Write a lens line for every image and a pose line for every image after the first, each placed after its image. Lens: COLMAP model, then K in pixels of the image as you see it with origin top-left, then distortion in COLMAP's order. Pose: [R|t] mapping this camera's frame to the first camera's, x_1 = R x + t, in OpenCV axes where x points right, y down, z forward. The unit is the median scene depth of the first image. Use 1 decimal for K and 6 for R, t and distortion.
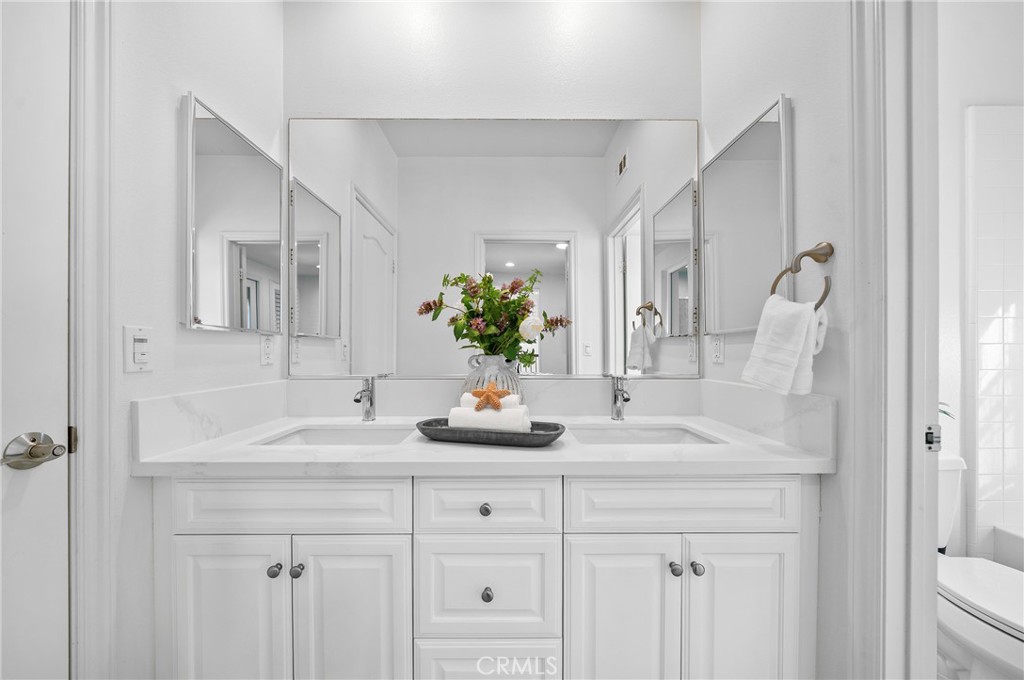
lens RADIAL K [[347.9, 0, 509.0], [0, 347.9, 349.5], [0, 0, 1]] dist [-0.001827, 0.000174]
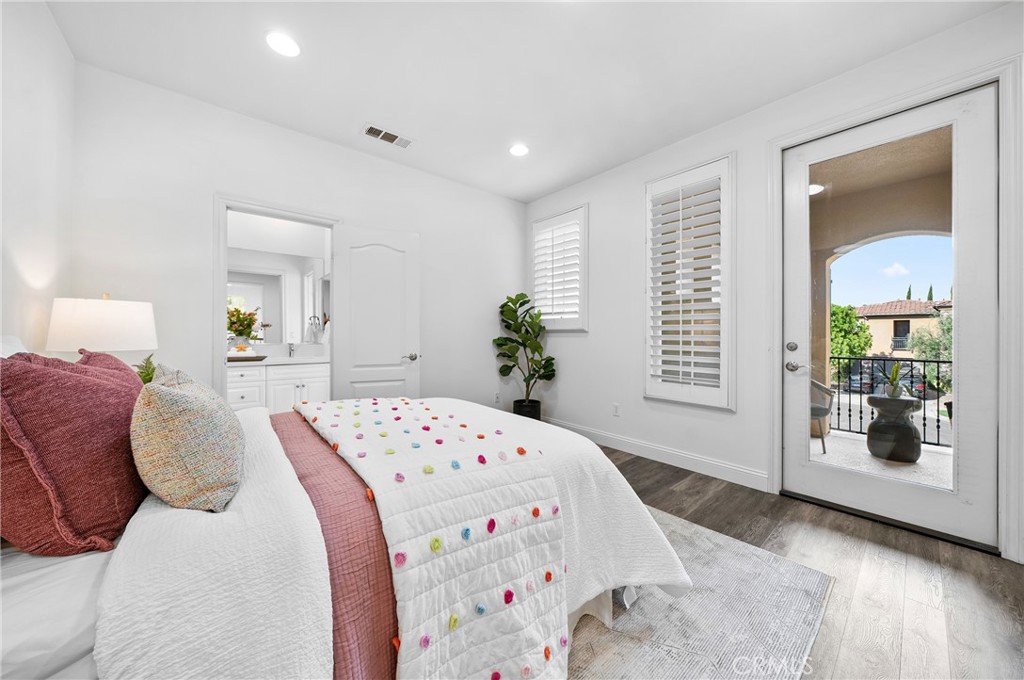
lens RADIAL K [[347.9, 0, 501.0], [0, 347.9, 337.9], [0, 0, 1]] dist [-0.001827, 0.000174]
pose [[0.778396, -0.002378, 0.627769, -0.189224], [-0.002462, 0.999974, 0.006841, 0.004496], [-0.627768, -0.006871, 0.778370, -2.882207]]
